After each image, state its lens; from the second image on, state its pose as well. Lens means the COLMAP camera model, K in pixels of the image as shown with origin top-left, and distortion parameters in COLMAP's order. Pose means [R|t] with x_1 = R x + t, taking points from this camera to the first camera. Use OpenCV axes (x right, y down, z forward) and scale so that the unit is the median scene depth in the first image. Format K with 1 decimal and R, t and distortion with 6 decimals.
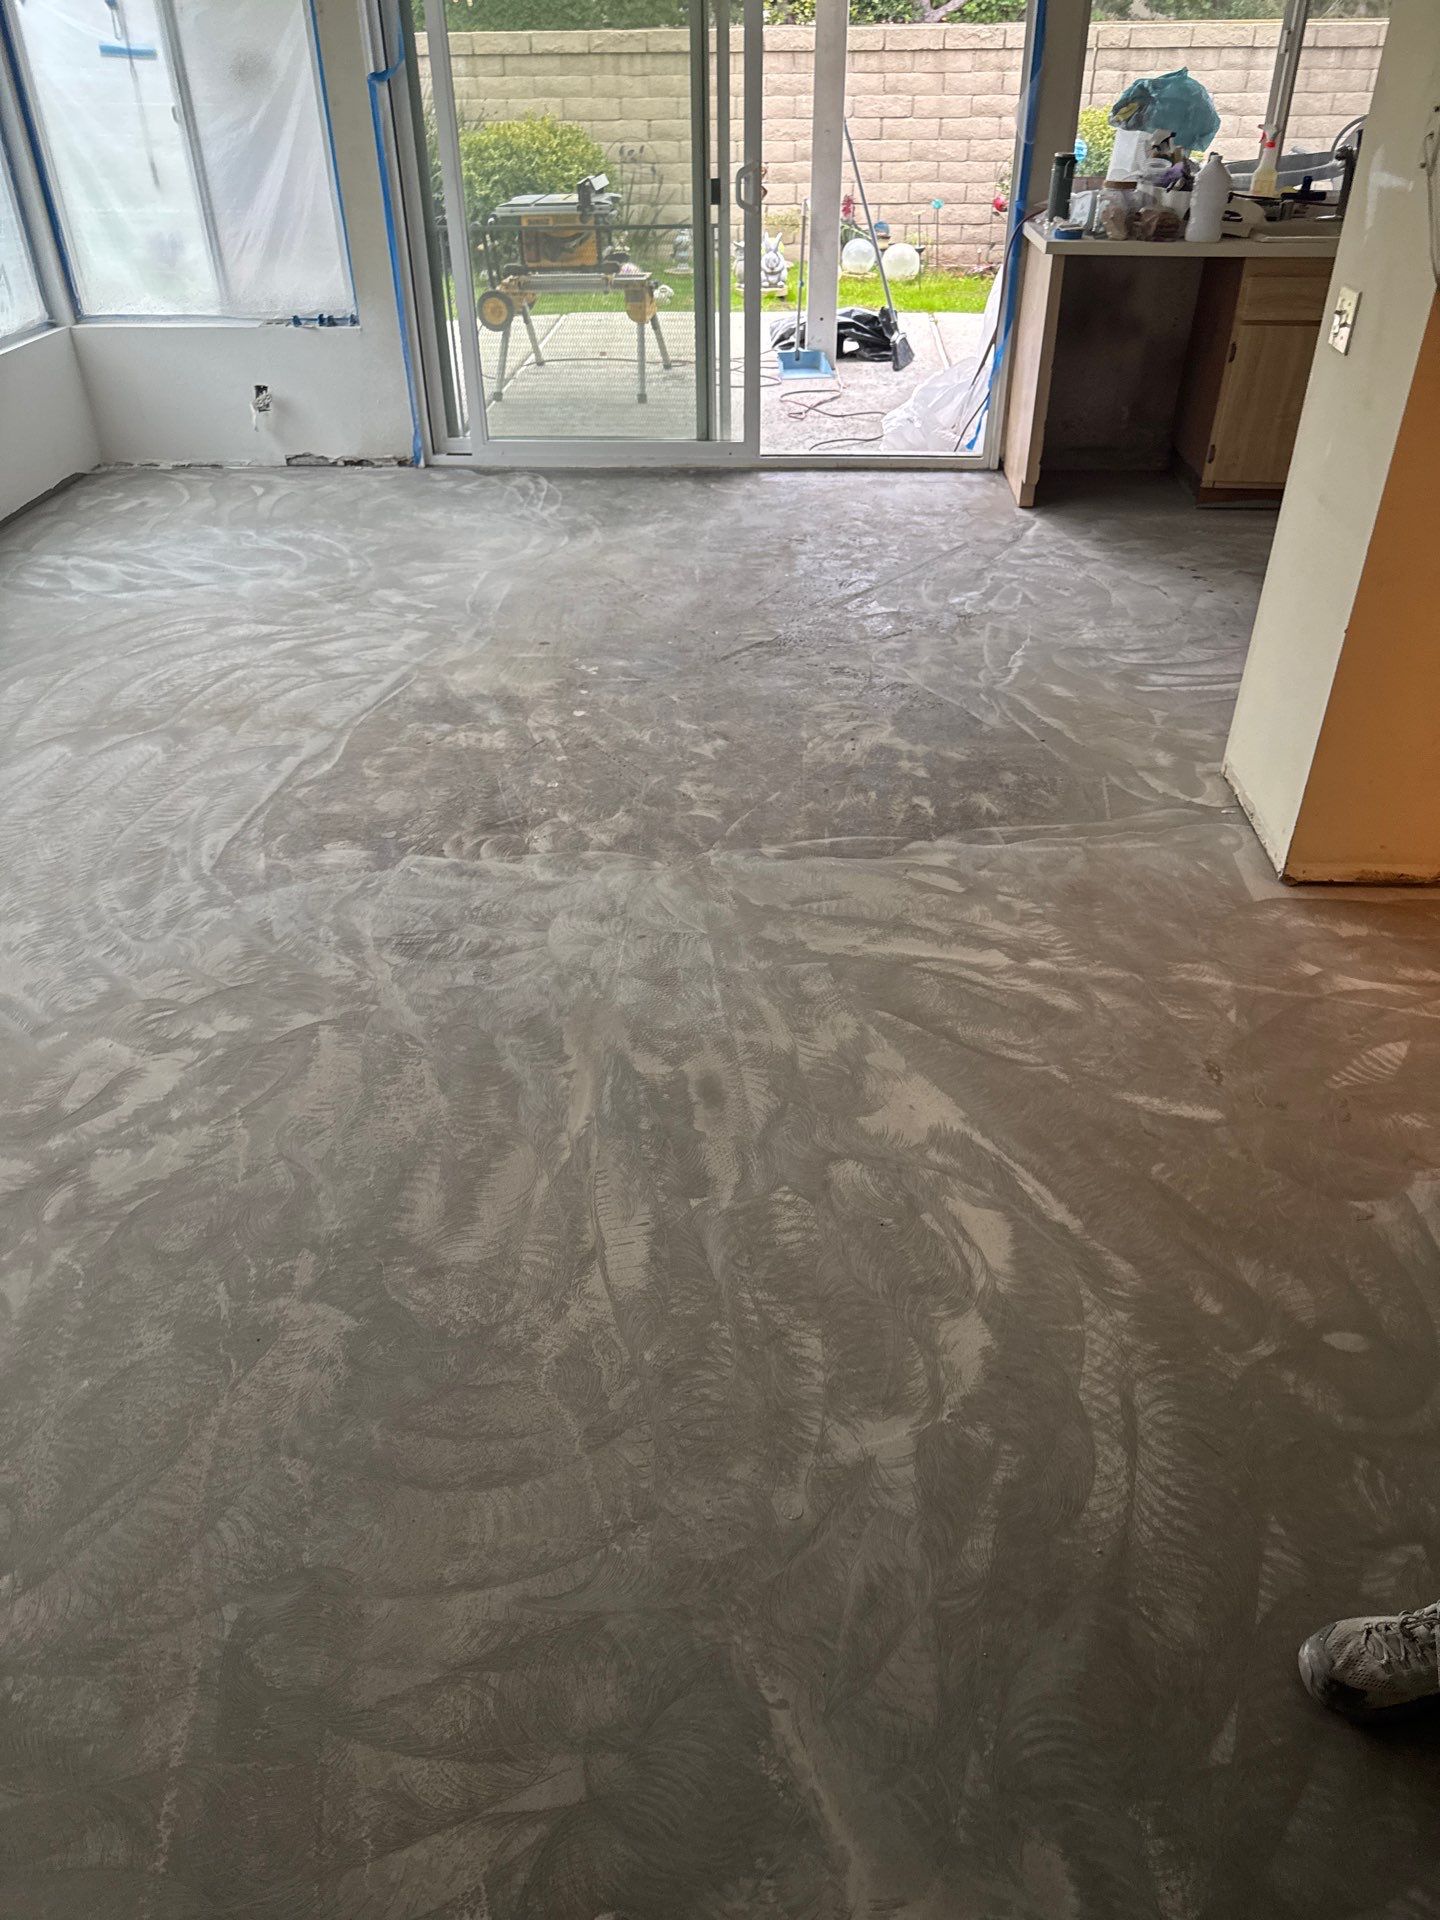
lens RADIAL K [[1344.7, 0, 709.3], [0, 1344.7, 970.4], [0, 0, 1]] dist [0.034229, -0.034258]
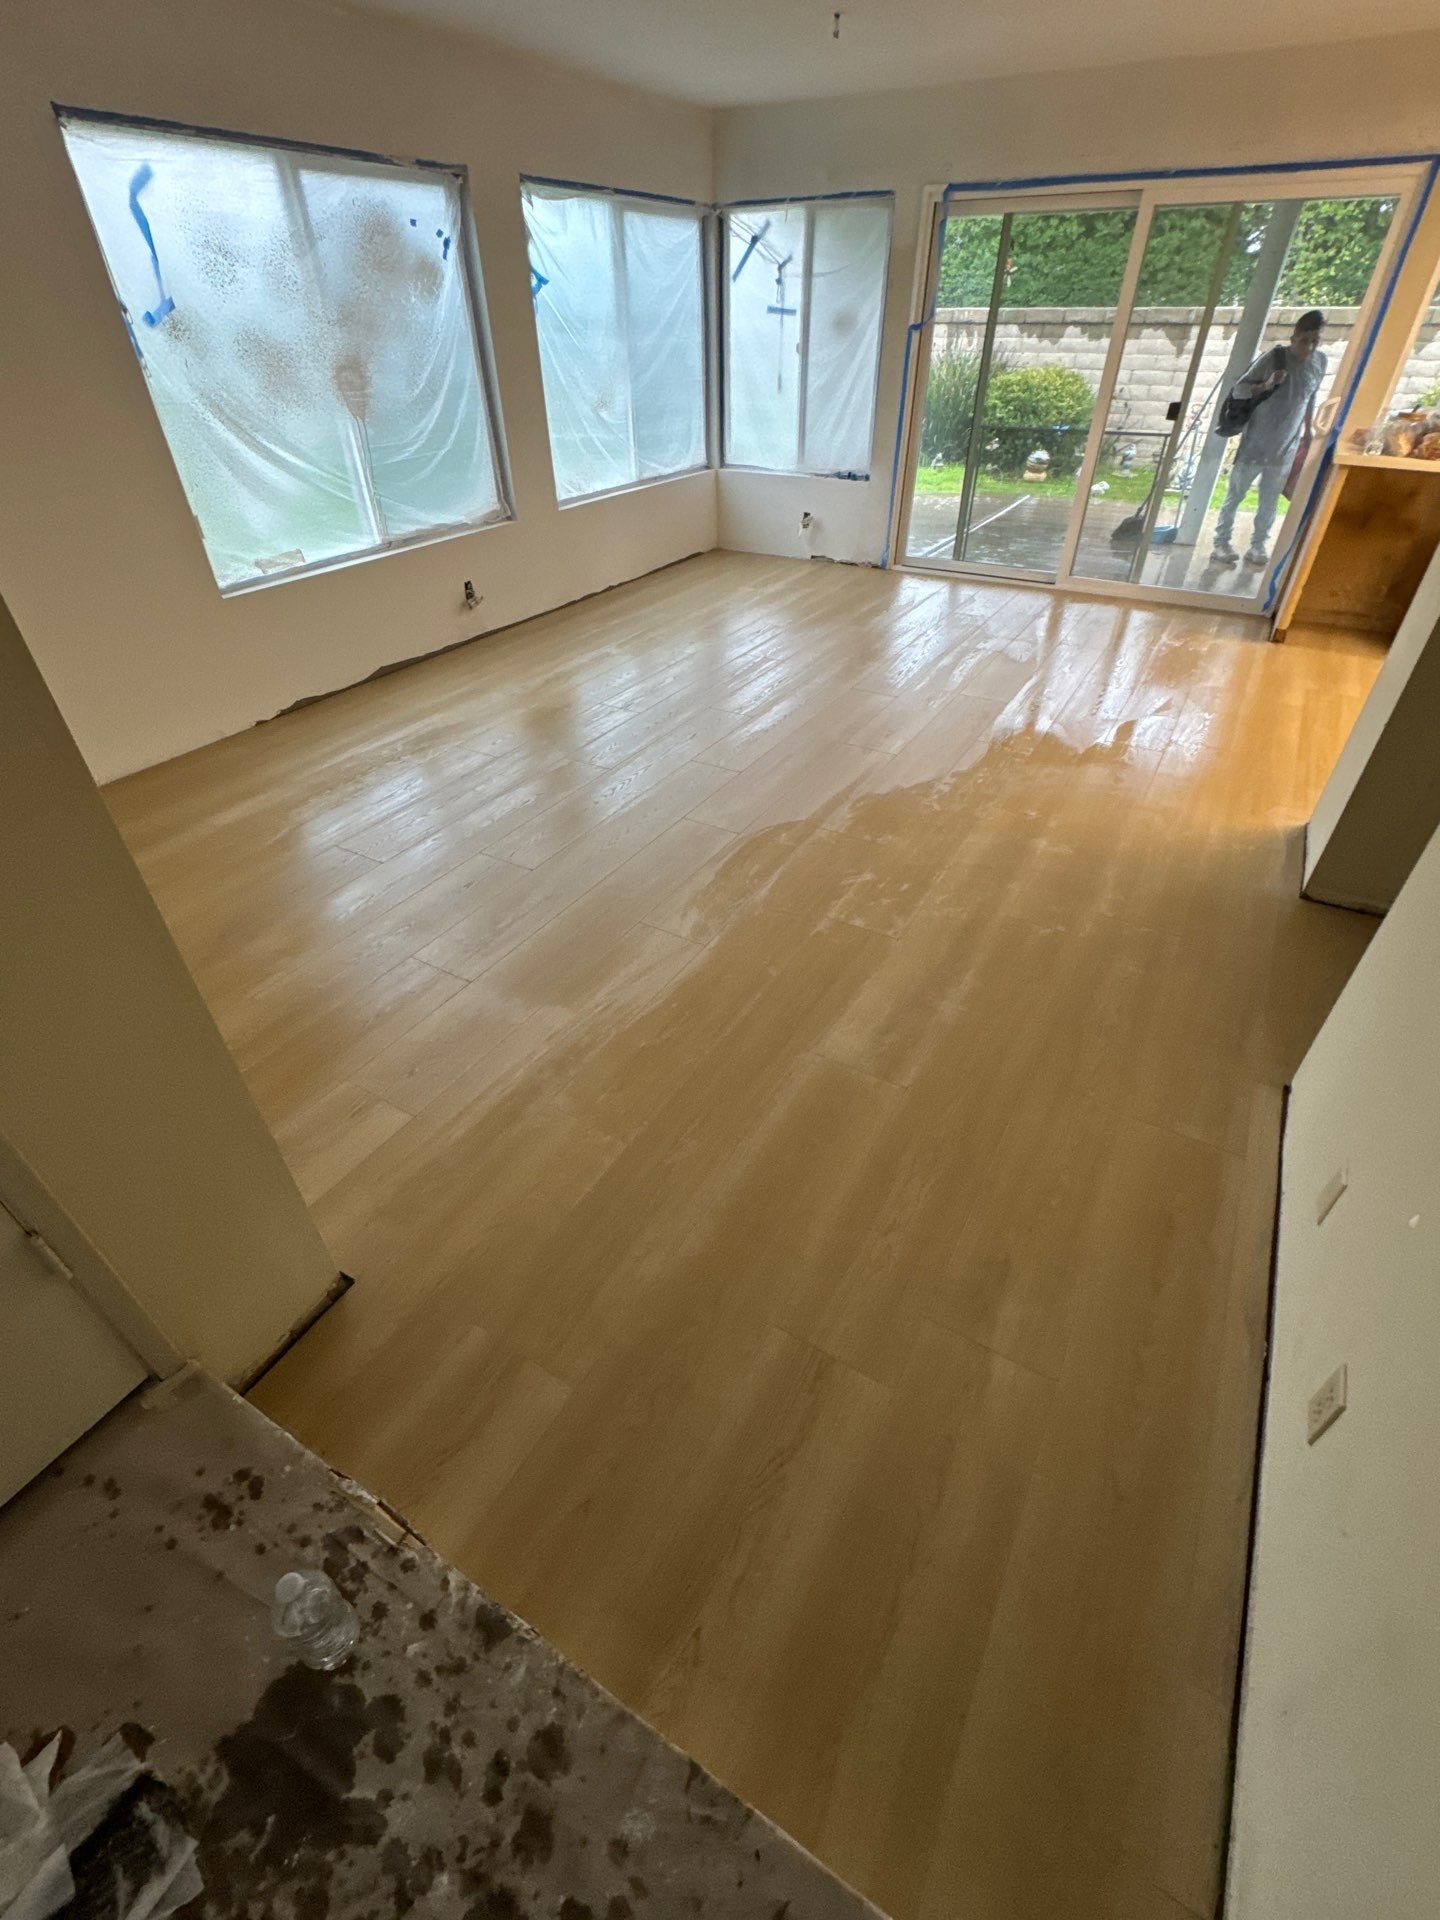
lens RADIAL K [[829.6, 0, 721.4], [0, 829.6, 956.4], [0, 0, 1]] dist [0.001263, -0.000400]
pose [[0.893195, 0.280924, -0.351118, 0.114883], [-0.262285, 0.959727, 0.100648, 0.039276], [0.365252, 0.002195, 0.930906, -0.030425]]
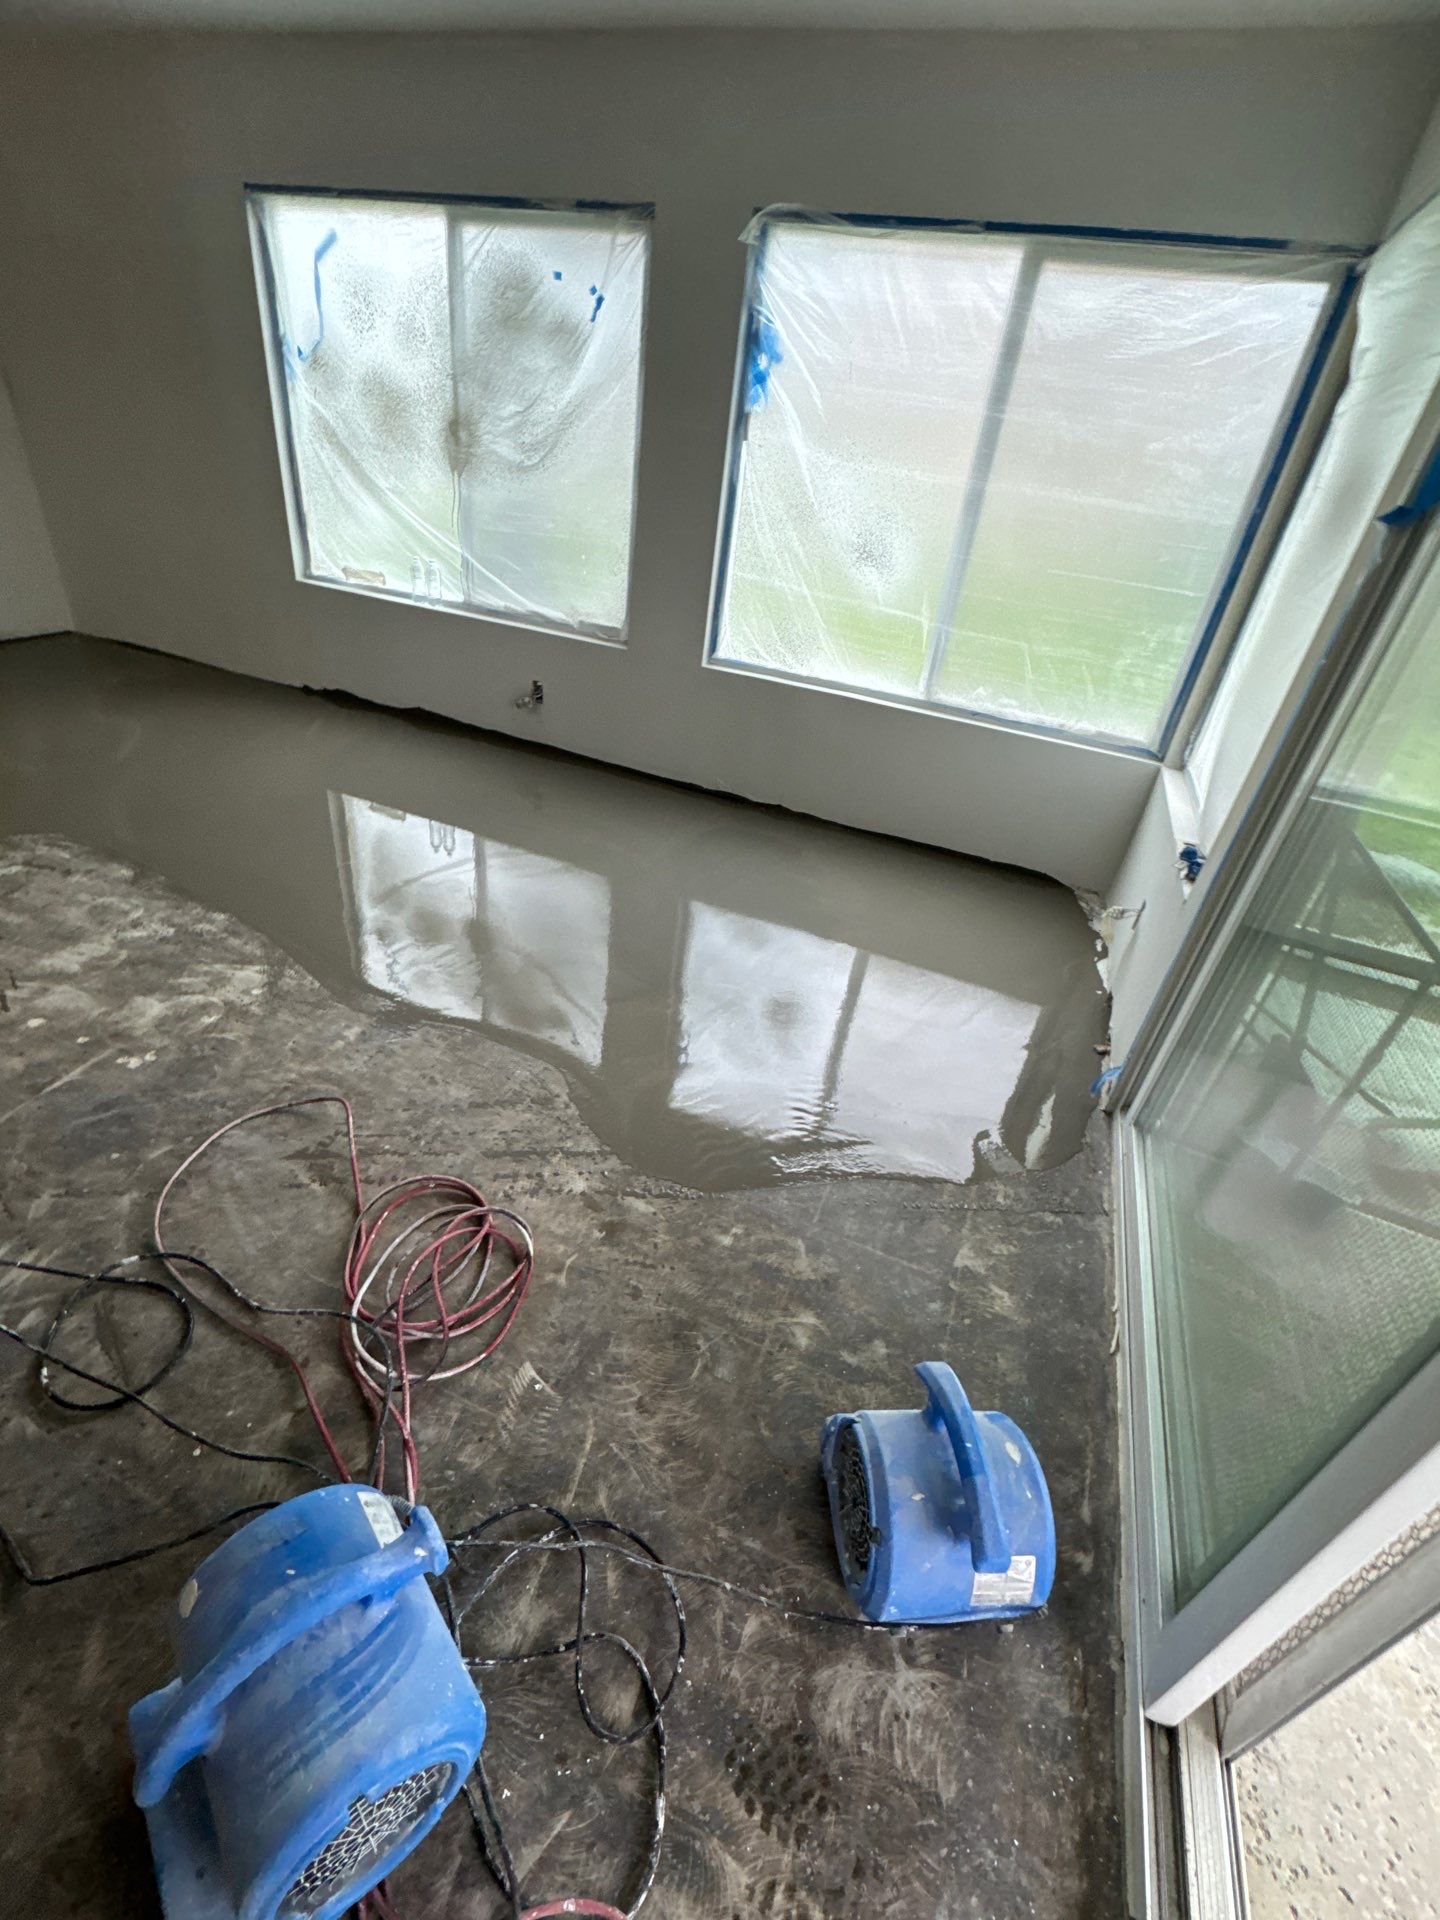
lens RADIAL K [[829.6, 0, 721.9], [0, 829.6, 958.8], [0, 0, 1]] dist [0.001263, -0.000400]
pose [[-0.309494, 0.488956, -0.815558, 0.130768], [-0.632764, 0.534311, 0.560465, -0.570798], [0.709805, 0.689517, 0.144028, 0.869184]]
